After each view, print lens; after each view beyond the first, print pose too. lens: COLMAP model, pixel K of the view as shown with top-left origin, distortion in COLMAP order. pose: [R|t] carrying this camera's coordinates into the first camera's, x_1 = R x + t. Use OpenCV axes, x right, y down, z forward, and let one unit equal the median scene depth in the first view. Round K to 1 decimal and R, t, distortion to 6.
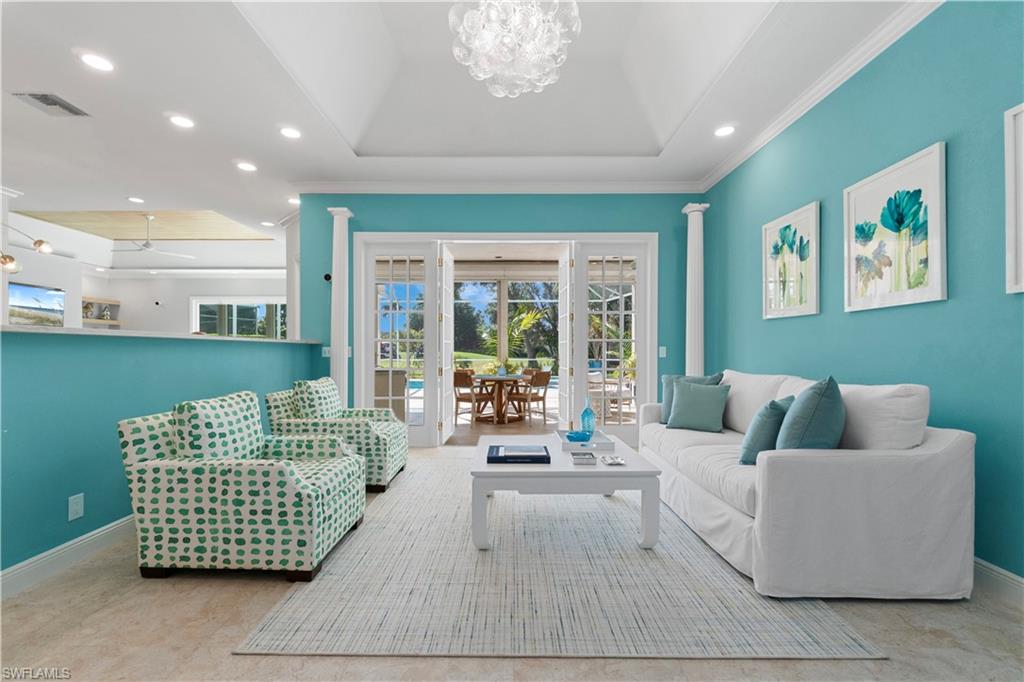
lens RADIAL K [[447.5, 0, 507.0], [0, 447.5, 350.4], [0, 0, 1]] dist [-0.002072, 0.000054]
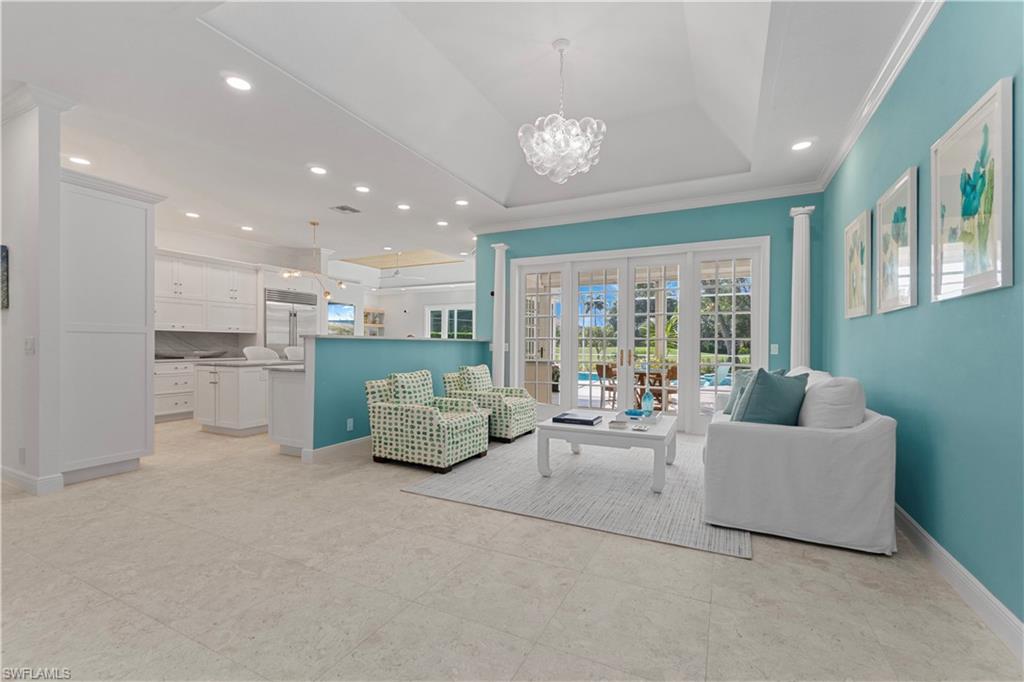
lens RADIAL K [[440.5, 0, 500.1], [0, 440.5, 340.5], [0, 0, 1]] dist [0.000250, -0.000013]
pose [[0.891637, -0.000750, -0.452750, 0.555177], [-0.004261, 0.999940, -0.010049, -0.009020], [0.452730, 0.010889, 0.891581, -0.482234]]
